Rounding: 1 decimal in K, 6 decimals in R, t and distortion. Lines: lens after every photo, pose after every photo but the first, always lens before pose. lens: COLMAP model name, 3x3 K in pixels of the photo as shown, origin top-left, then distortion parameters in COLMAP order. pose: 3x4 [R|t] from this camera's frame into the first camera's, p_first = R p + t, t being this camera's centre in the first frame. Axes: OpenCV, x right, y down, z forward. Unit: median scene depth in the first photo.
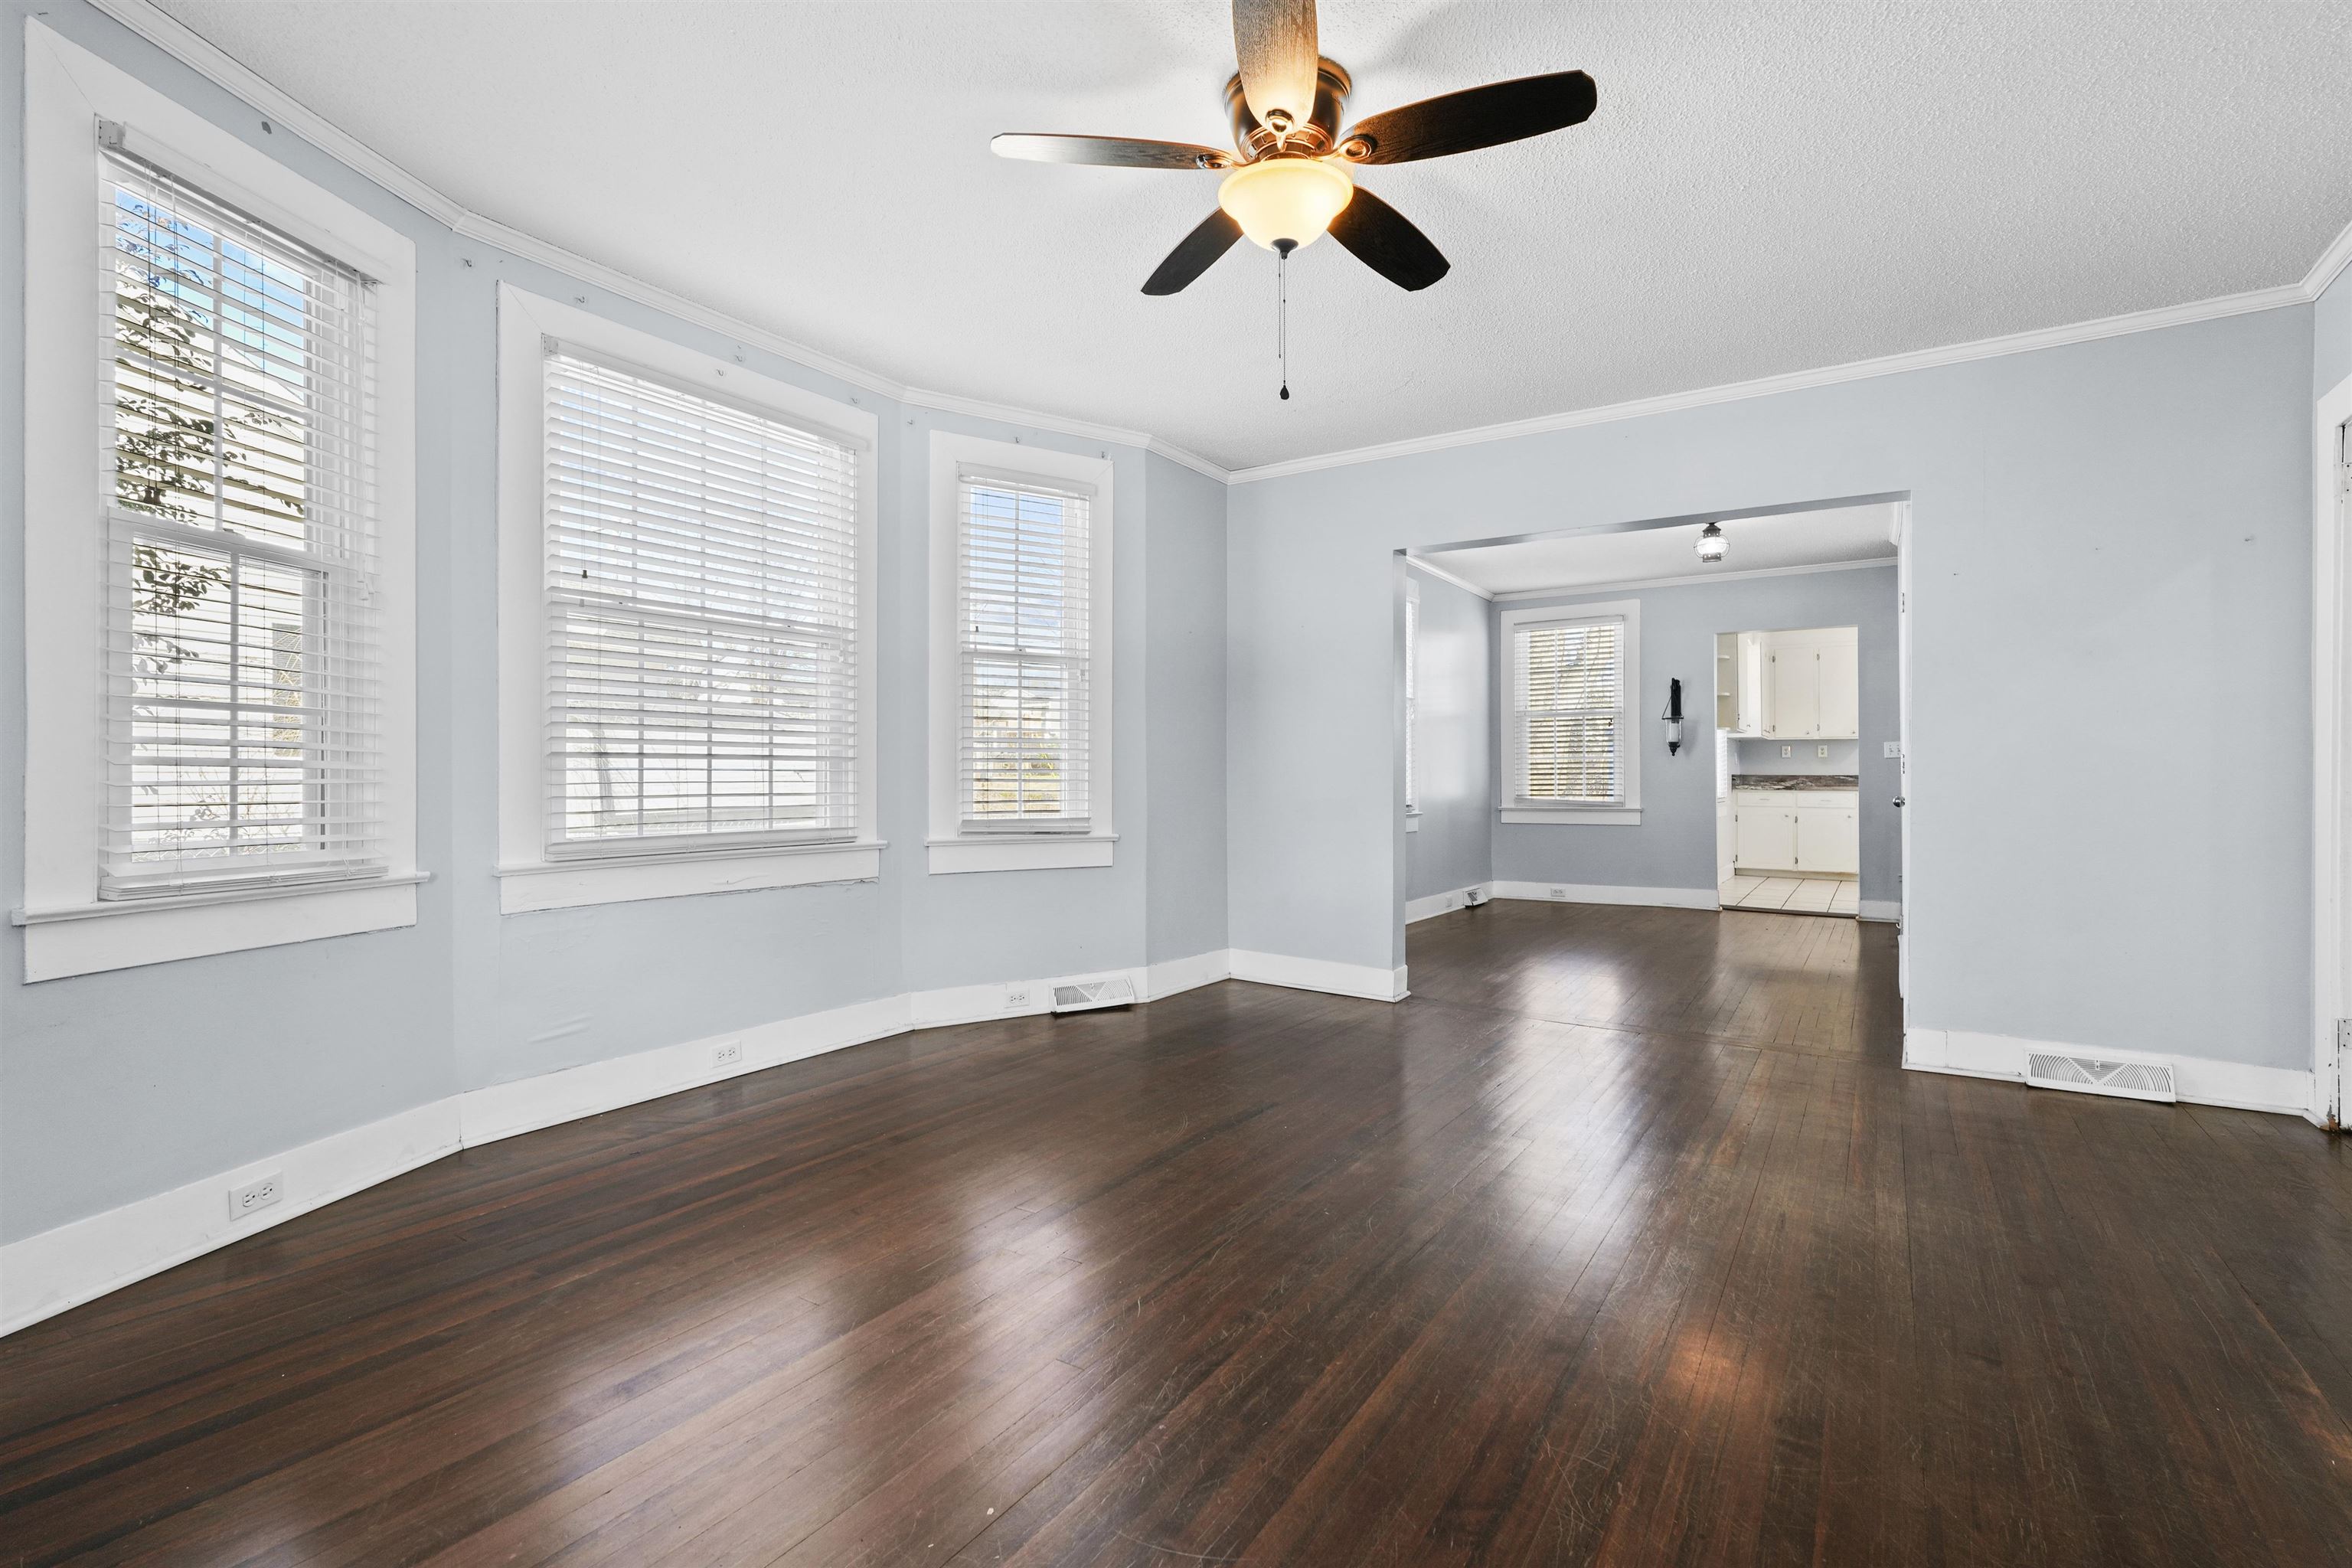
lens RADIAL K [[1074.0, 0, 1180.0], [0, 1074.0, 787.2], [0, 0, 1]] dist [-0.001647, -0.000235]
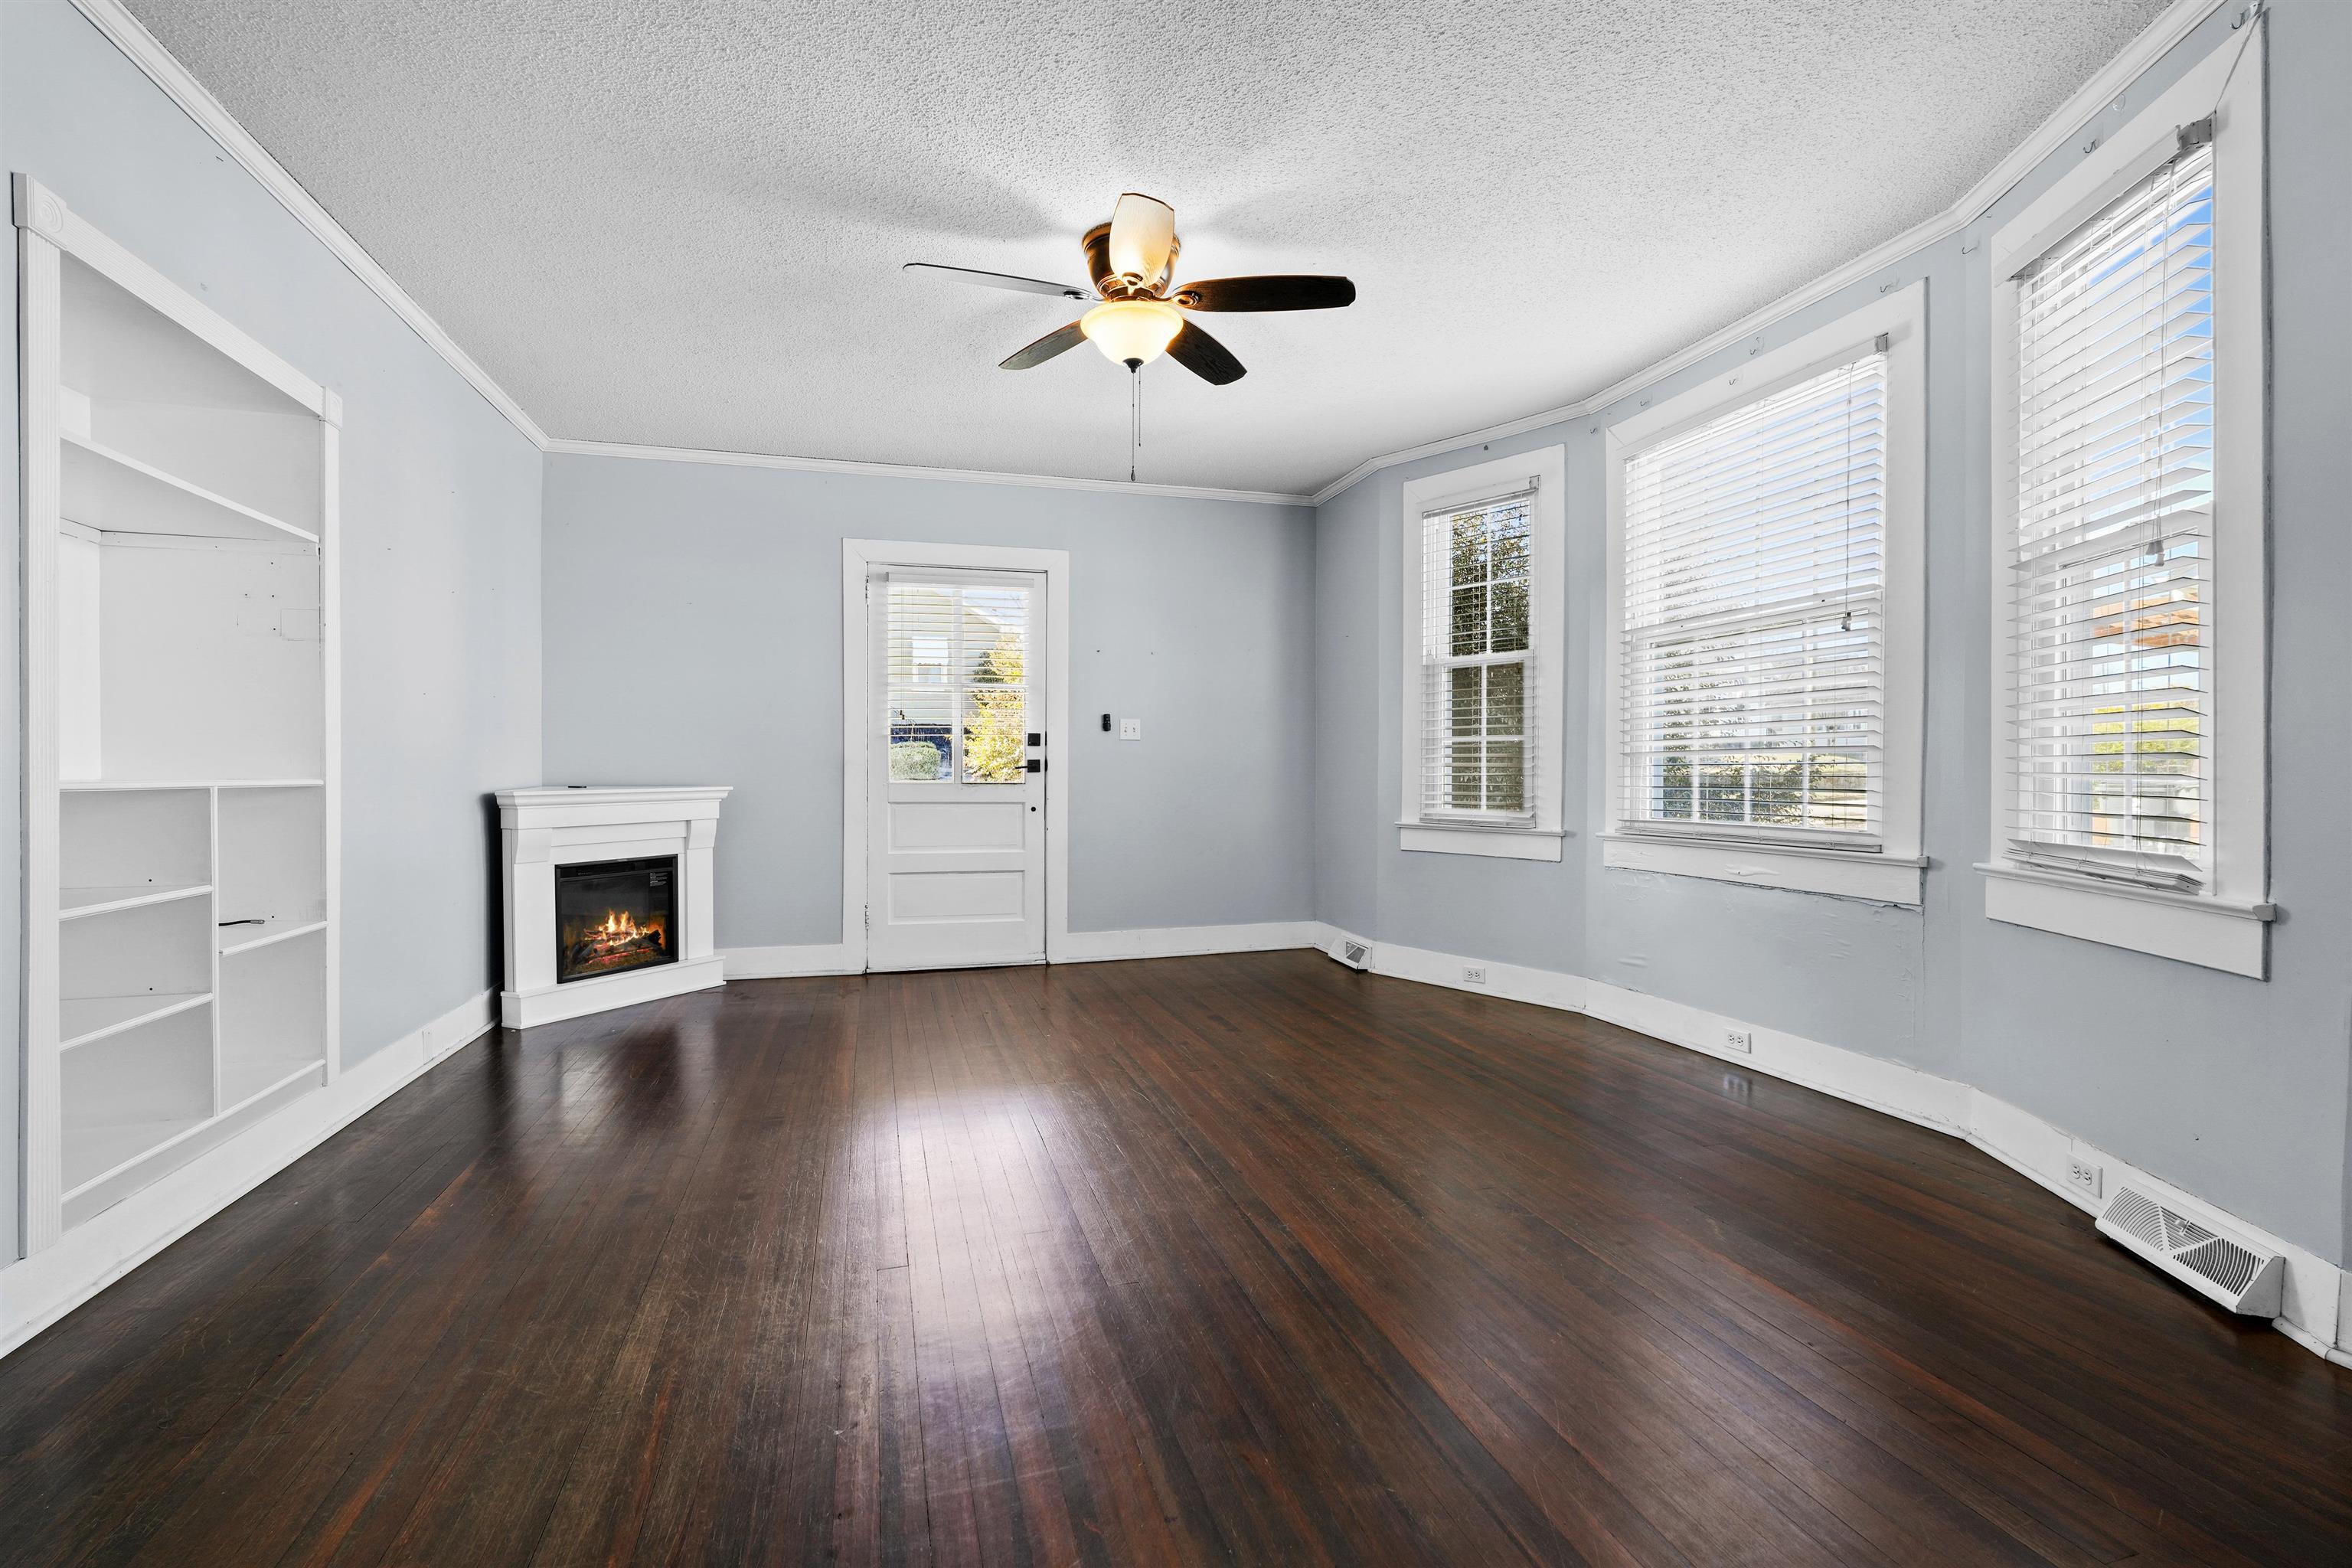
lens RADIAL K [[1074.0, 0, 1188.8], [0, 1074.0, 774.9], [0, 0, 1]] dist [-0.001647, -0.000235]
pose [[-0.648804, 0.002510, -0.760951, 0.746376], [-0.005111, 0.999958, 0.007656, -0.011246], [0.760938, 0.008856, -0.648764, 1.348993]]
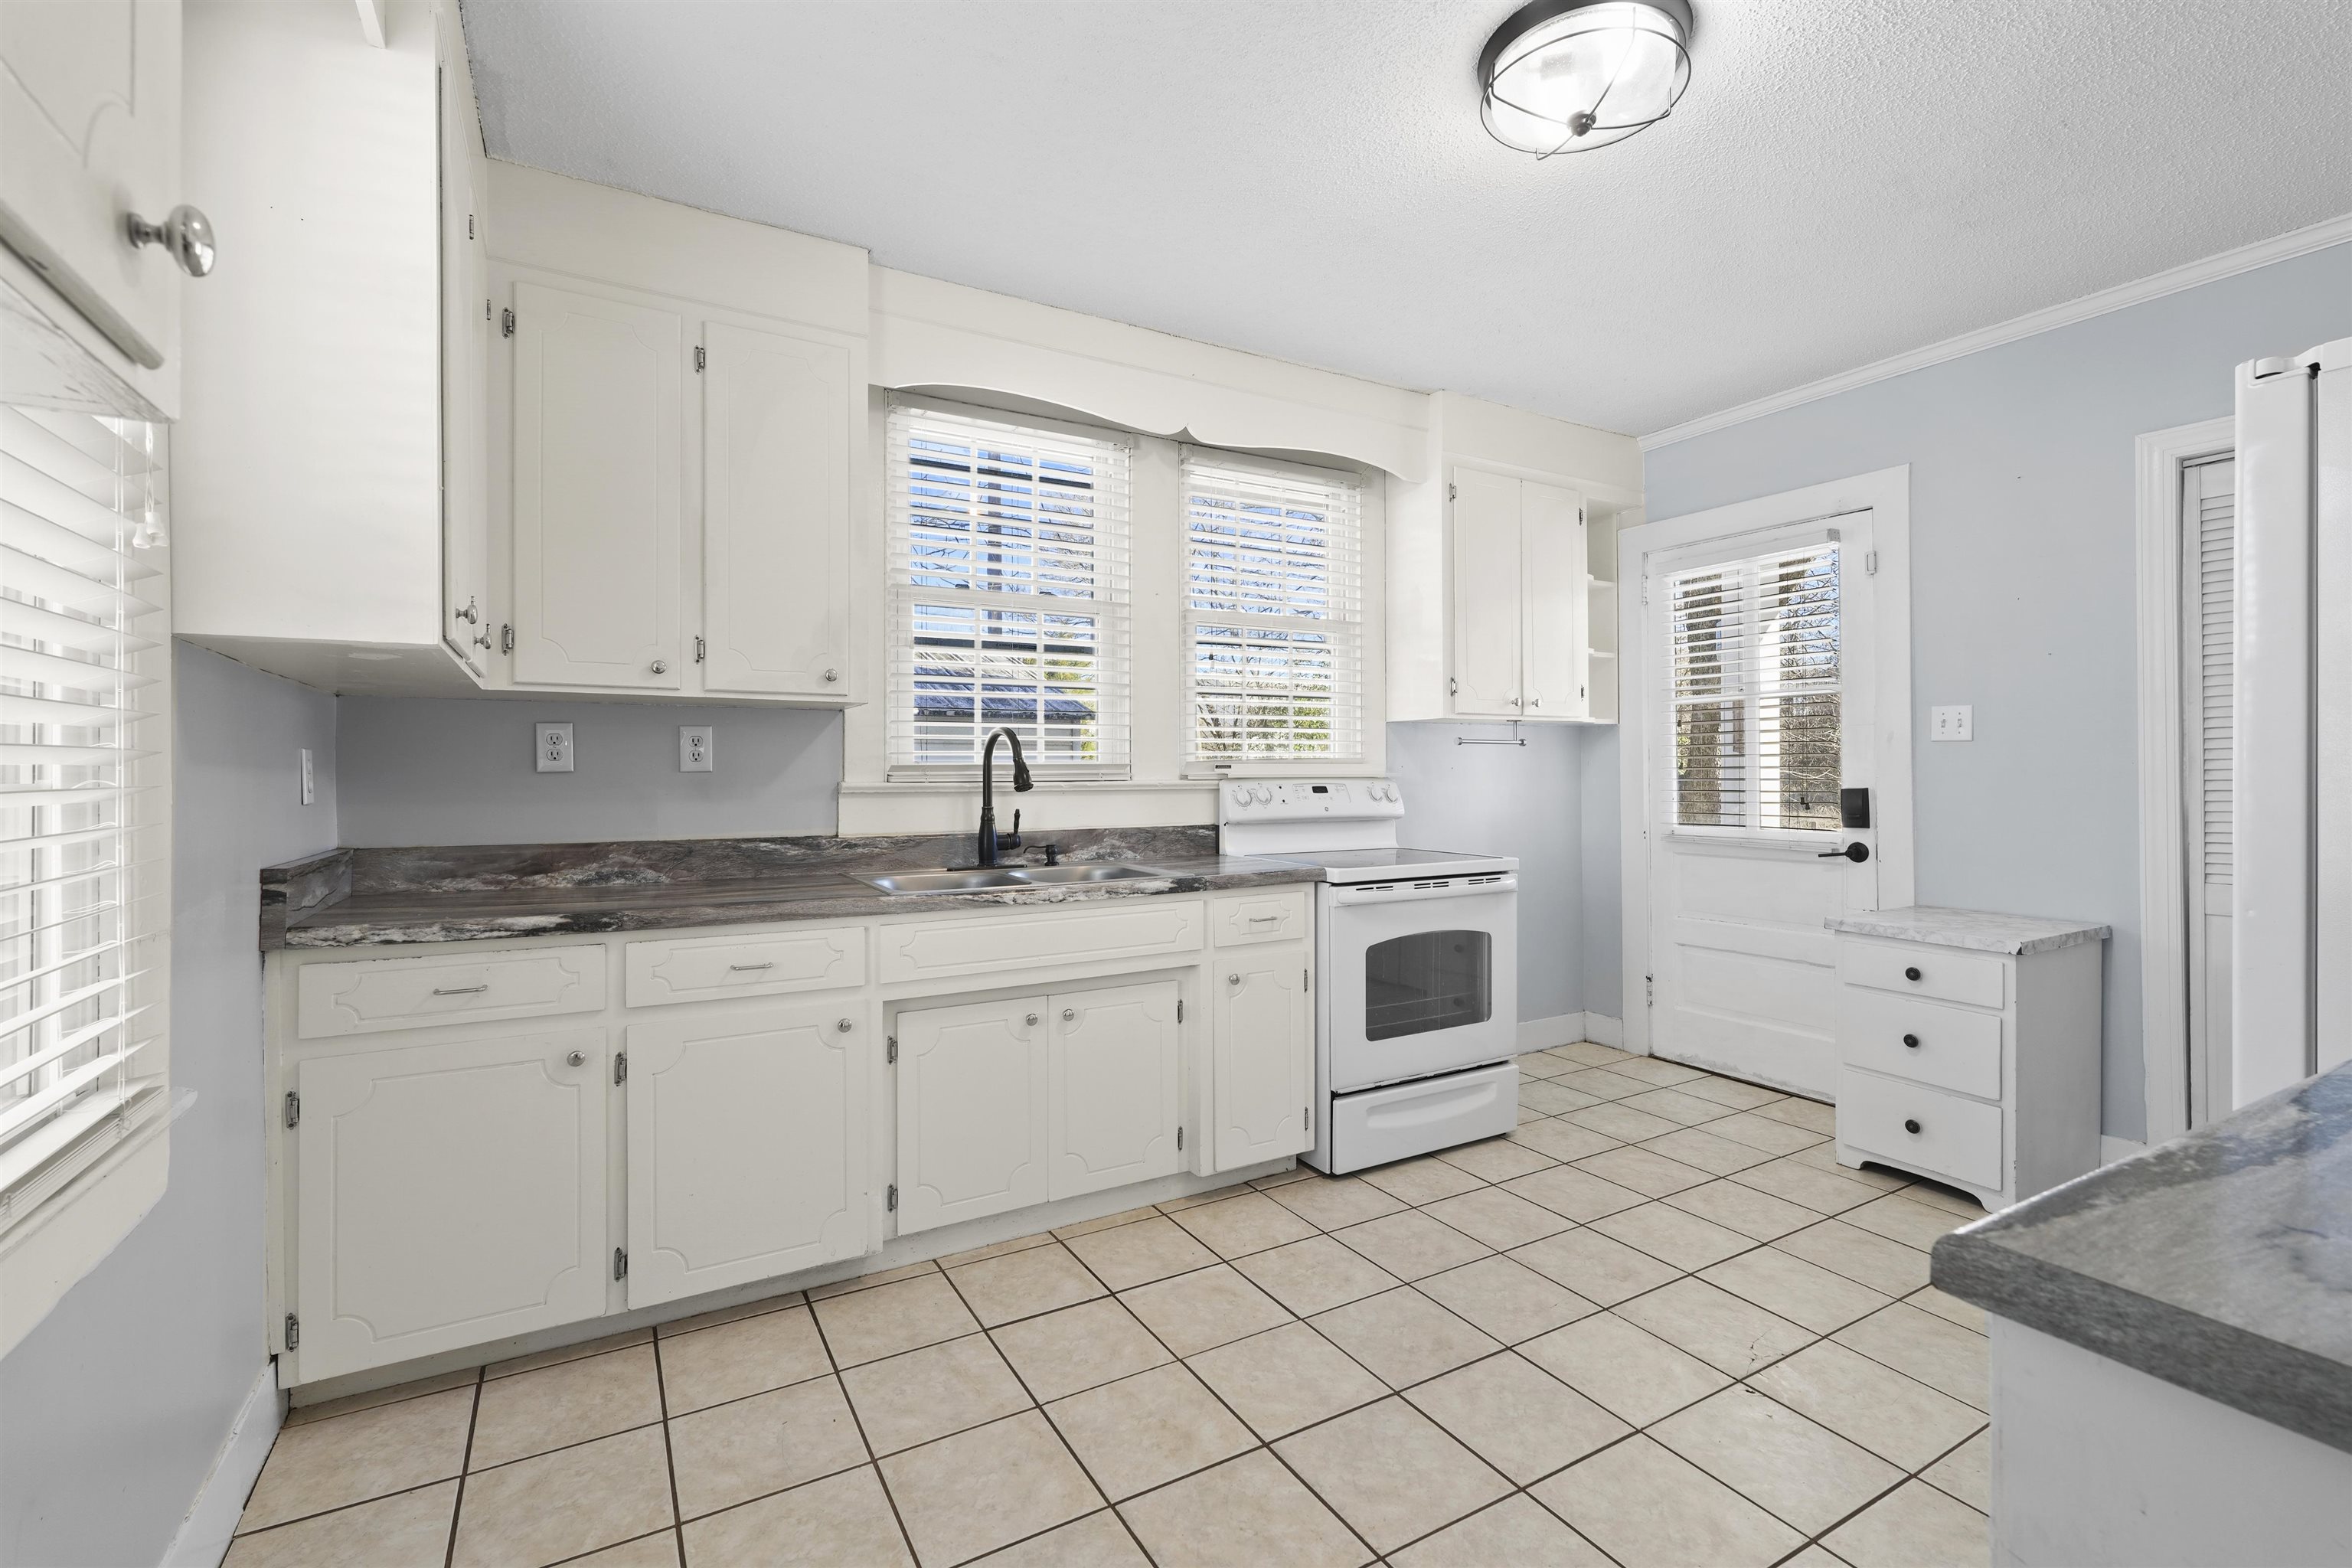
lens RADIAL K [[1037.7, 0, 1173.4], [0, 1037.7, 768.9], [0, 0, 1]] dist [0.005366, 0.000628]
pose [[0.448254, 0.005241, 0.893891, 1.371352], [0.008772, 0.999909, -0.010261, -0.080099], [-0.893863, 0.012441, 0.448167, 2.528133]]
